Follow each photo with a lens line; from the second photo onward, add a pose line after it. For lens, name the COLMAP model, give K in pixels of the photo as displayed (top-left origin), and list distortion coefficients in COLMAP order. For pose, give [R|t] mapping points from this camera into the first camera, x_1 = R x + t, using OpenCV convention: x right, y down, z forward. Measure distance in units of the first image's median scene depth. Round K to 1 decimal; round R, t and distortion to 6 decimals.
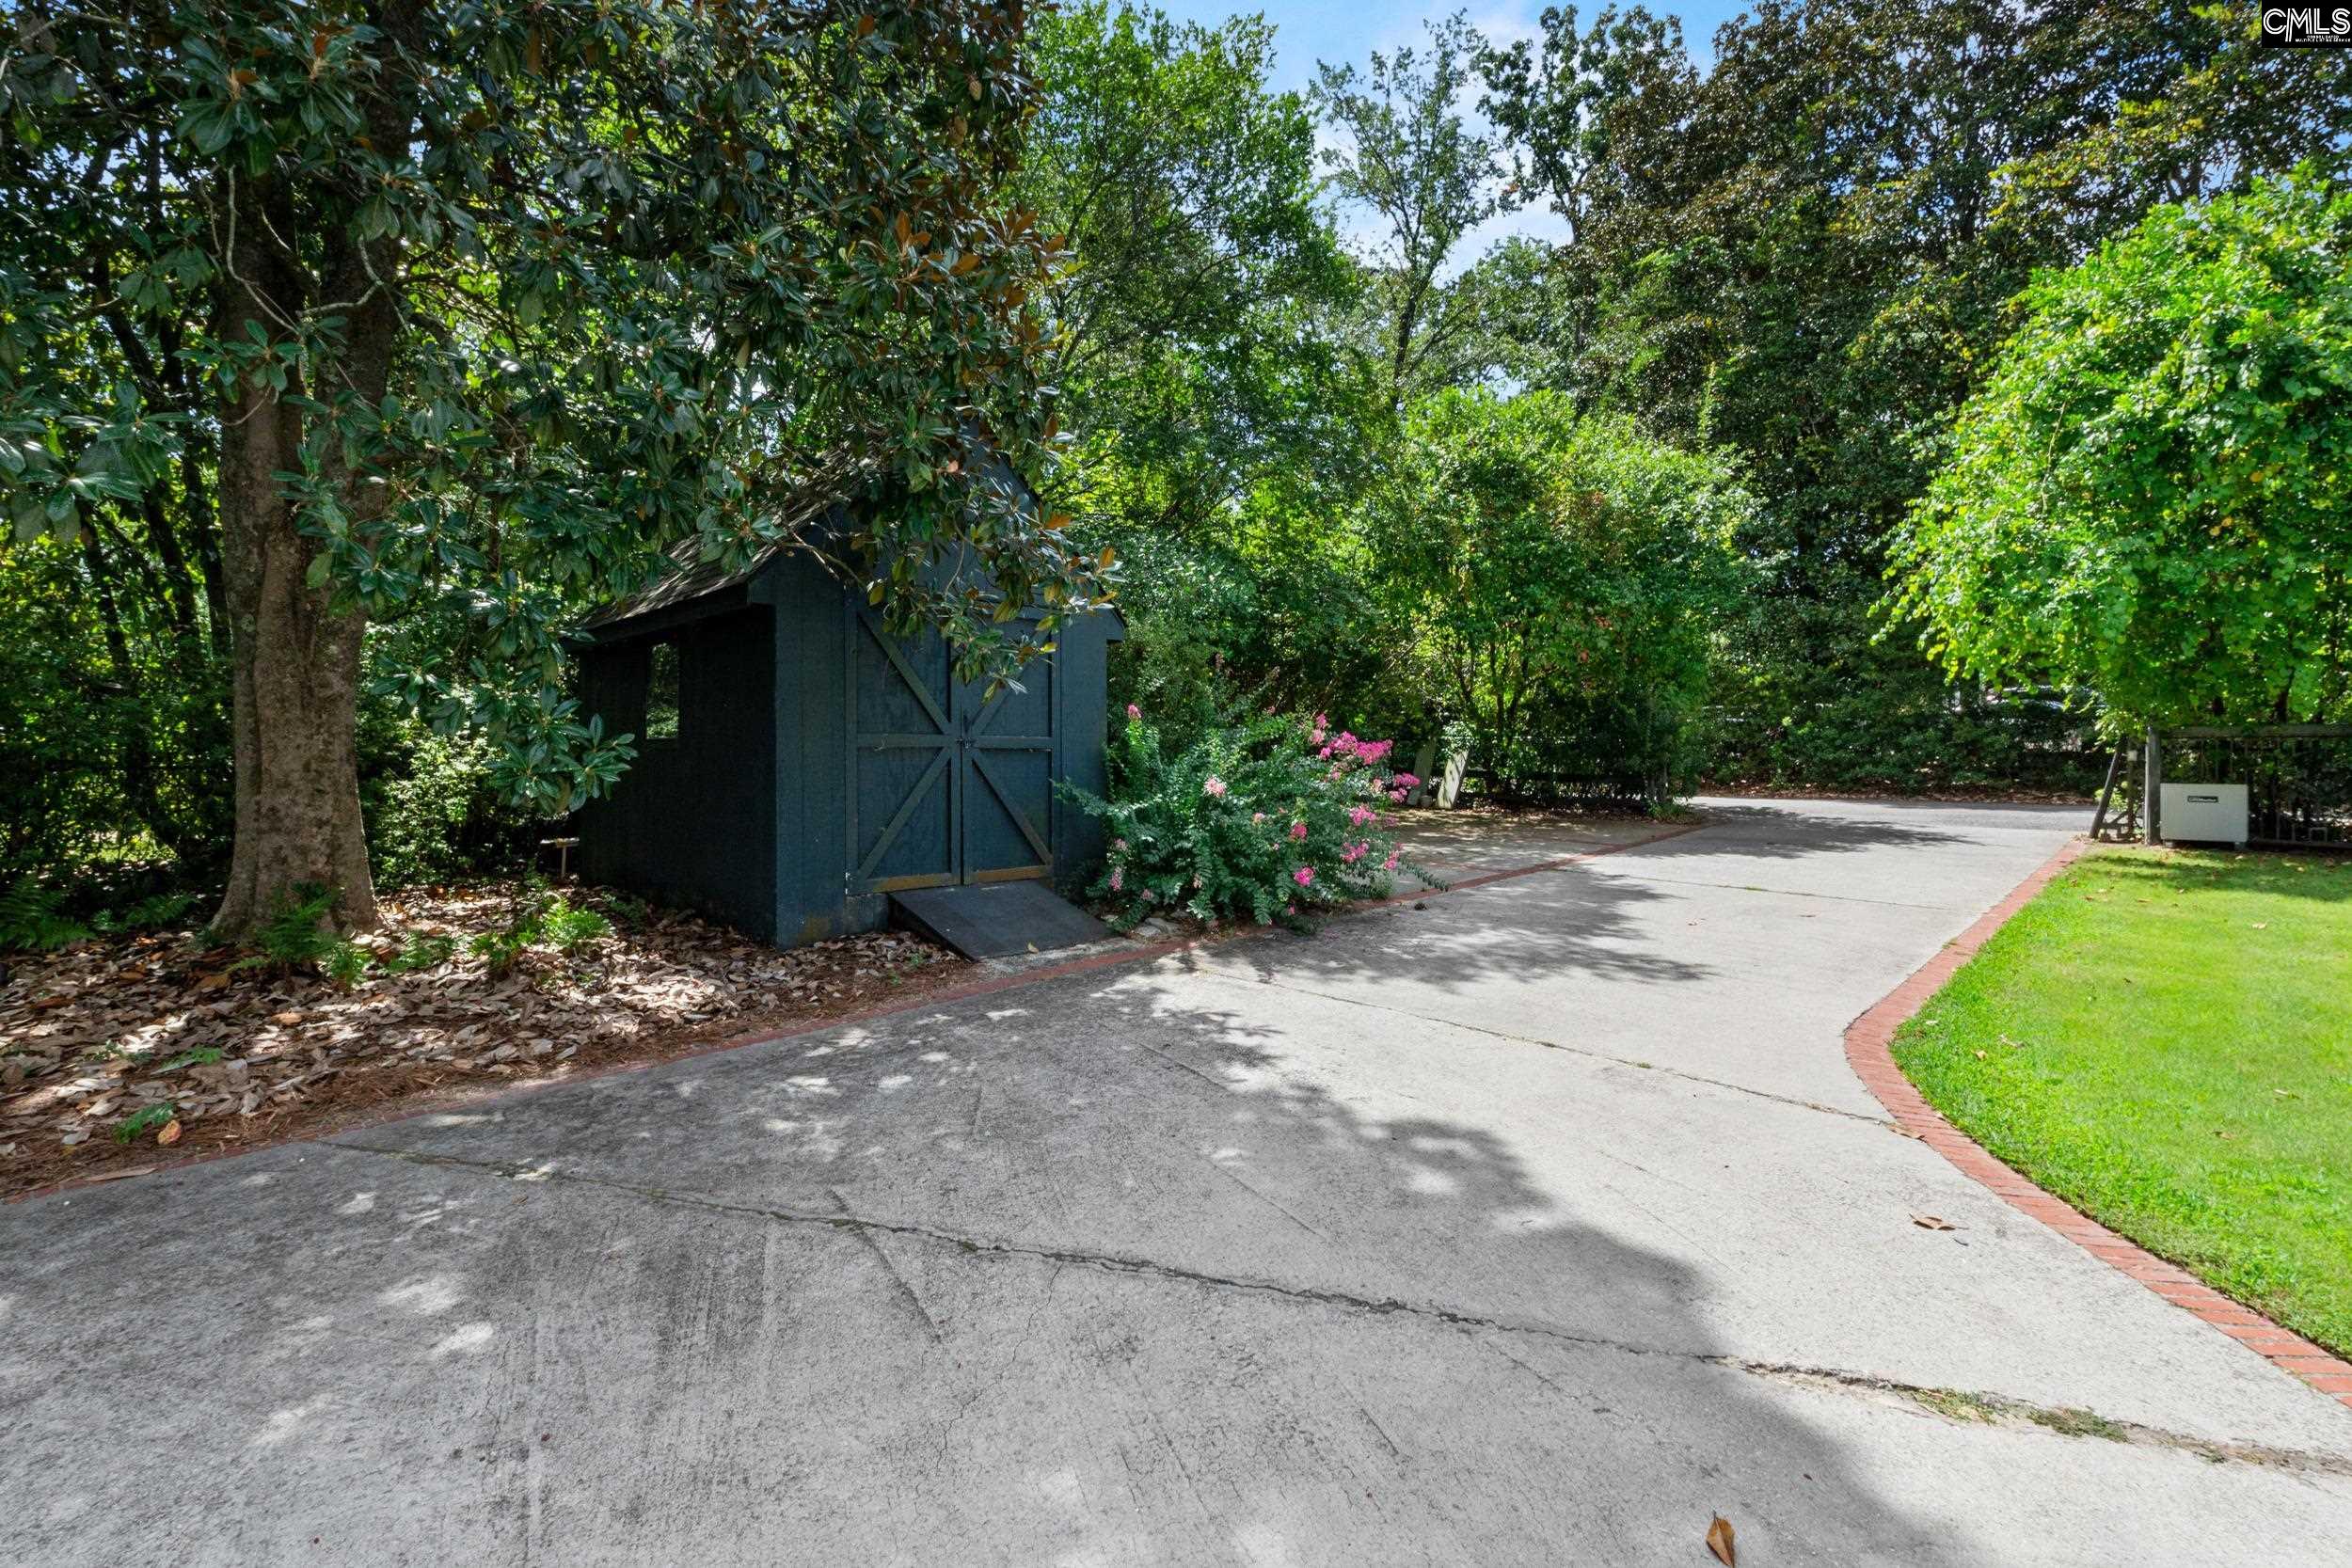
lens RADIAL K [[1082.7, 0, 1192.9], [0, 1082.7, 774.0], [0, 0, 1]] dist [-0.002986, 0.000109]
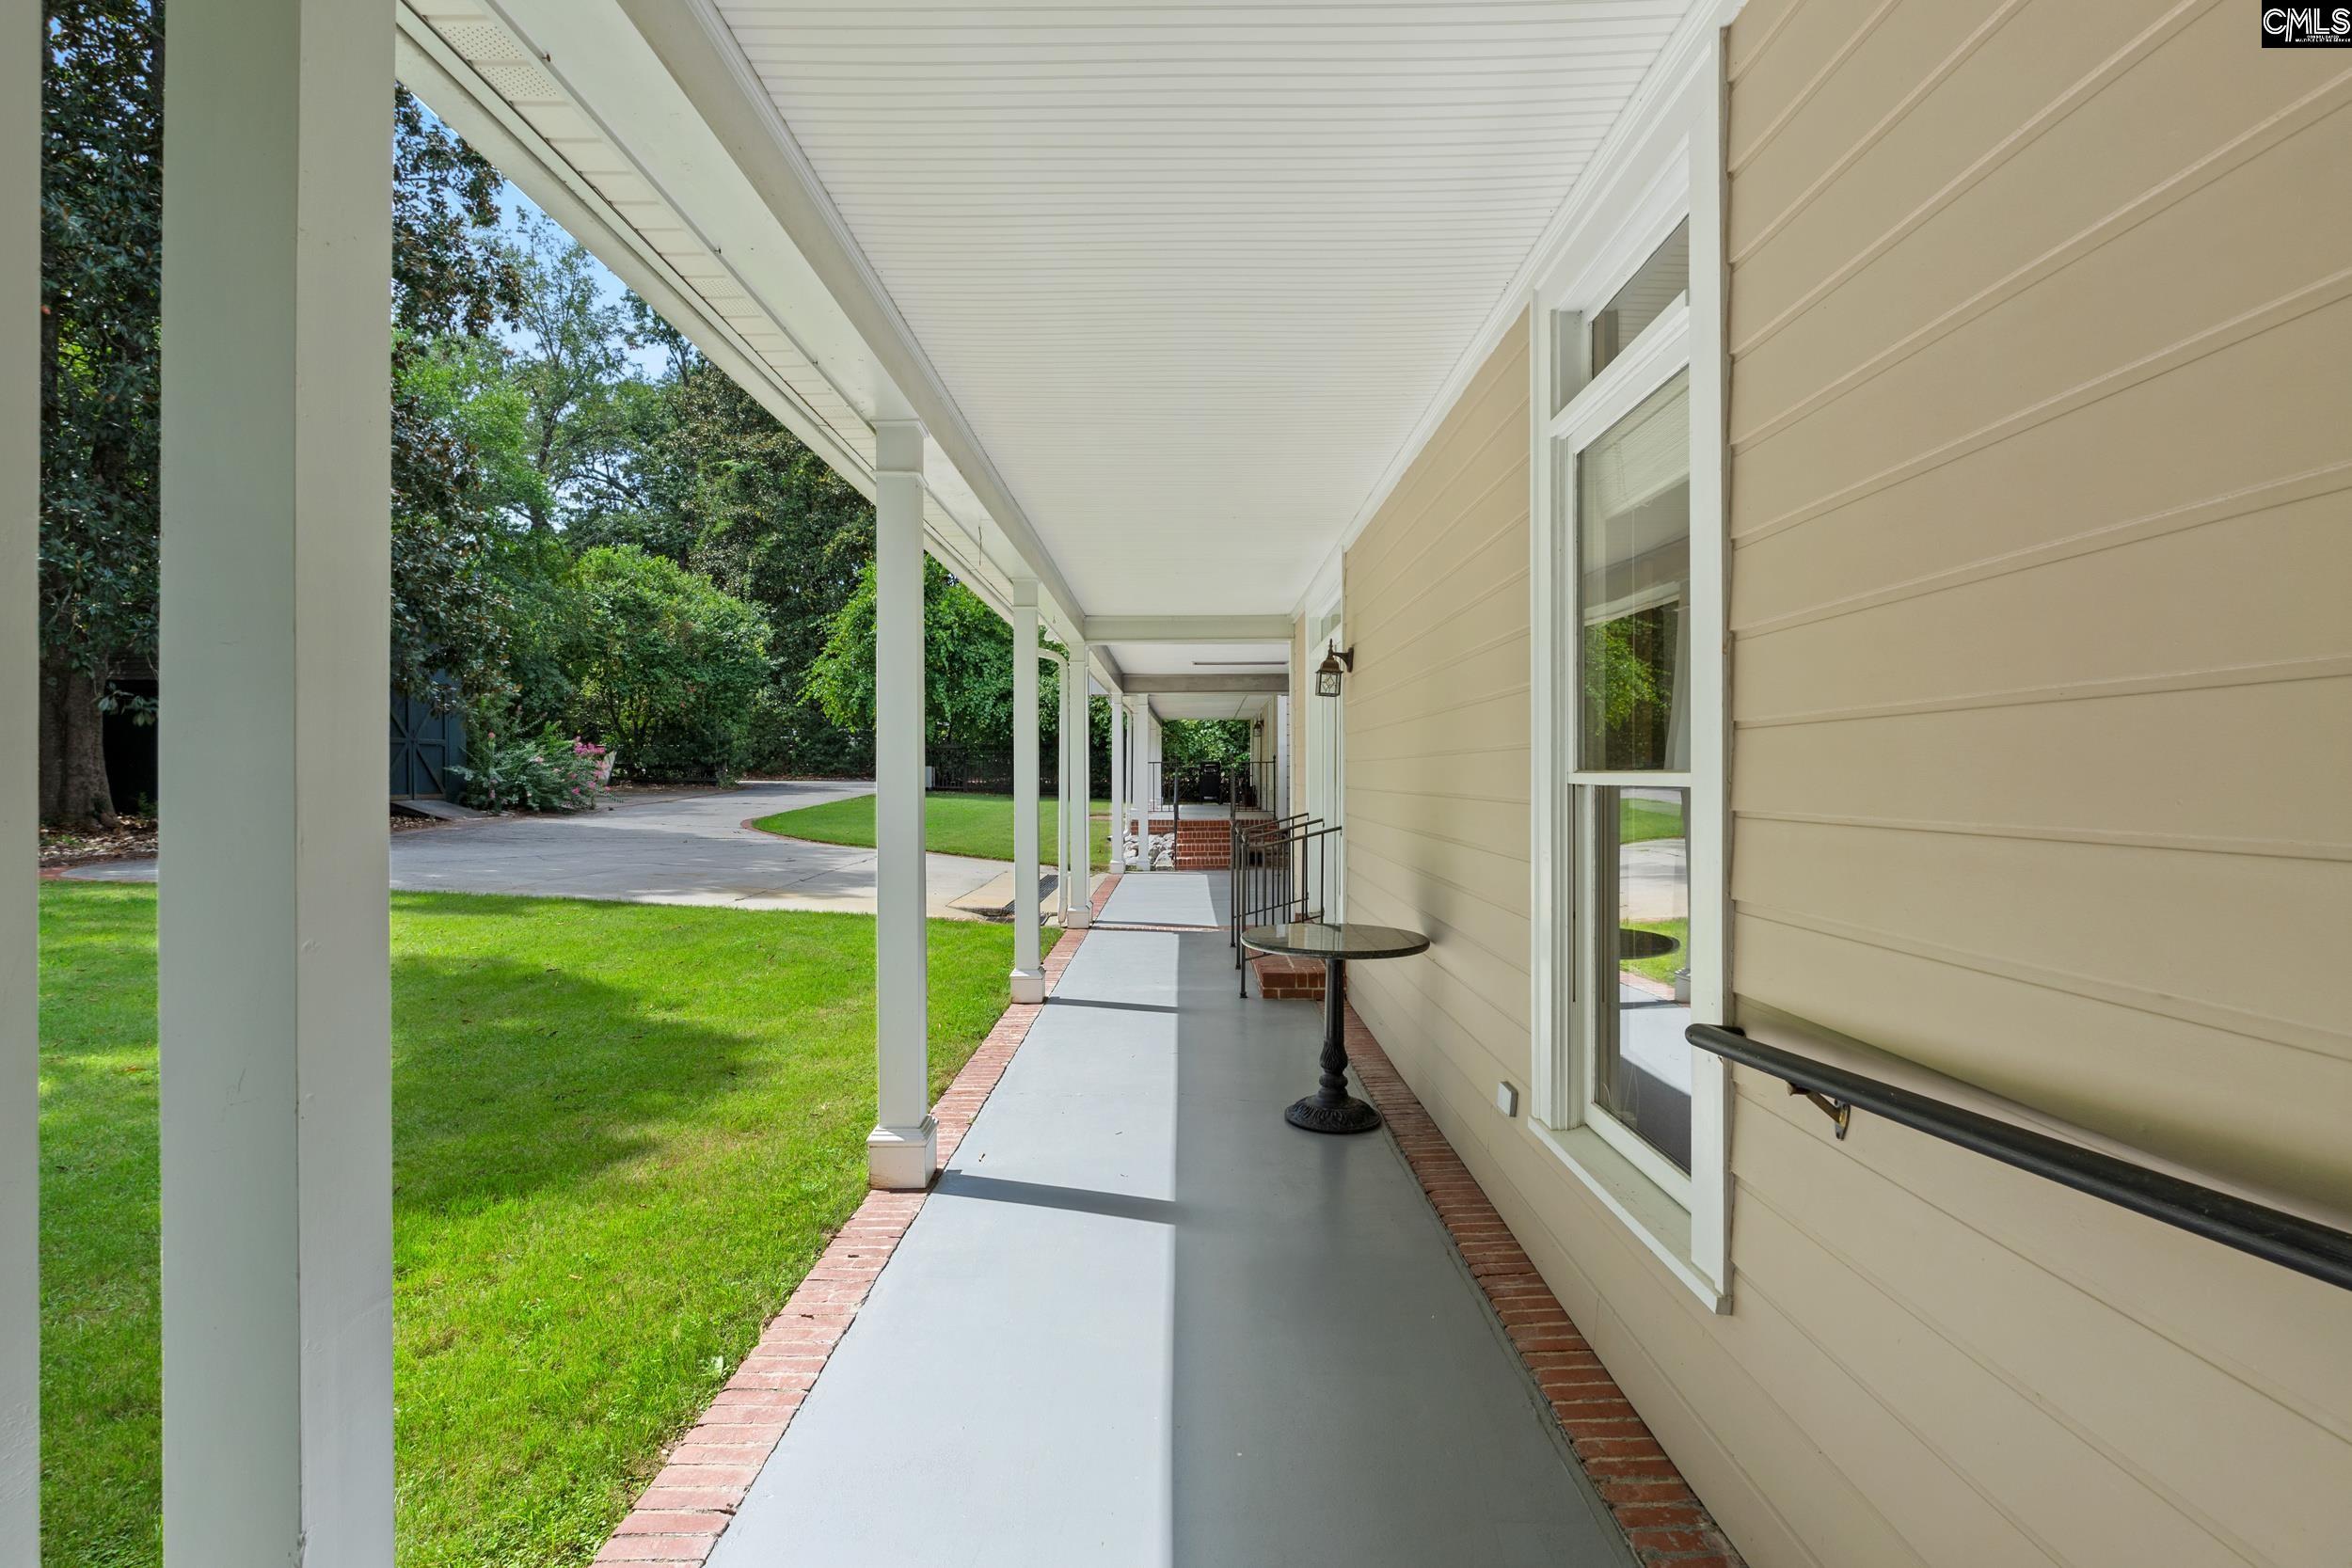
lens RADIAL K [[1082.7, 0, 1194.2], [0, 1082.7, 773.8], [0, 0, 1]] dist [-0.002986, 0.000109]
pose [[0.720913, -0.005016, 0.693007, -0.734827], [0.011602, 0.999921, -0.004832, 0.084492], [-0.692928, 0.011523, 0.720915, -2.339954]]
